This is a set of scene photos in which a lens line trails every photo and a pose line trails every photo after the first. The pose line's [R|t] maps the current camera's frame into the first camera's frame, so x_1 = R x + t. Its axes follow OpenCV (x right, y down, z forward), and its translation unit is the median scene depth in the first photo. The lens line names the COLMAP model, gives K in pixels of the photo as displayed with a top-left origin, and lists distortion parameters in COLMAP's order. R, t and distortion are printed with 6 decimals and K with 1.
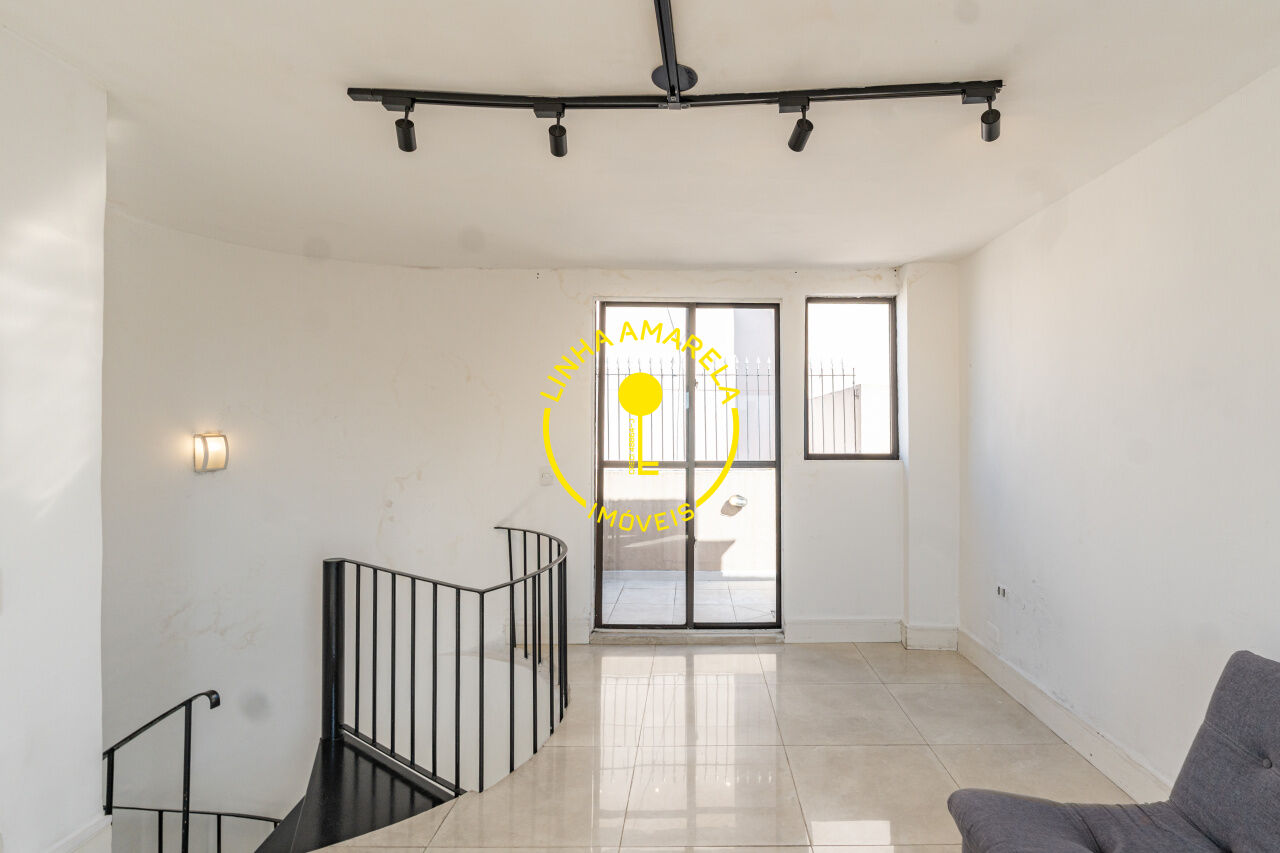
lens RADIAL K [[589.3, 0, 640.6], [0, 589.3, 416.5], [0, 0, 1]] dist [-0.012483, 0.001435]
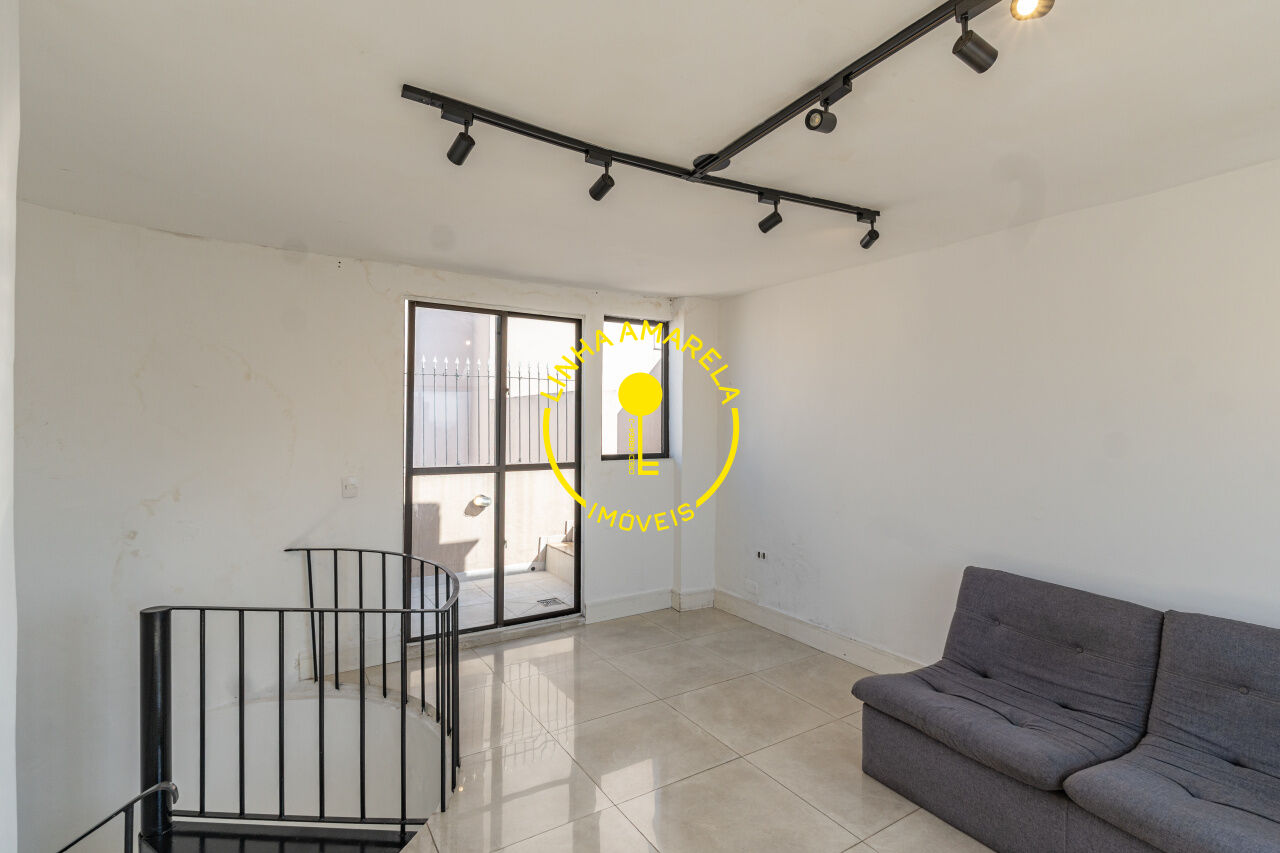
lens RADIAL K [[589.3, 0, 629.0], [0, 589.3, 428.6], [0, 0, 1]] dist [-0.012483, 0.001435]
pose [[0.860862, -0.005781, 0.508806, -0.252978], [-0.007851, 0.999666, 0.024642, -0.016034], [-0.508778, -0.025208, 0.860528, 0.003173]]
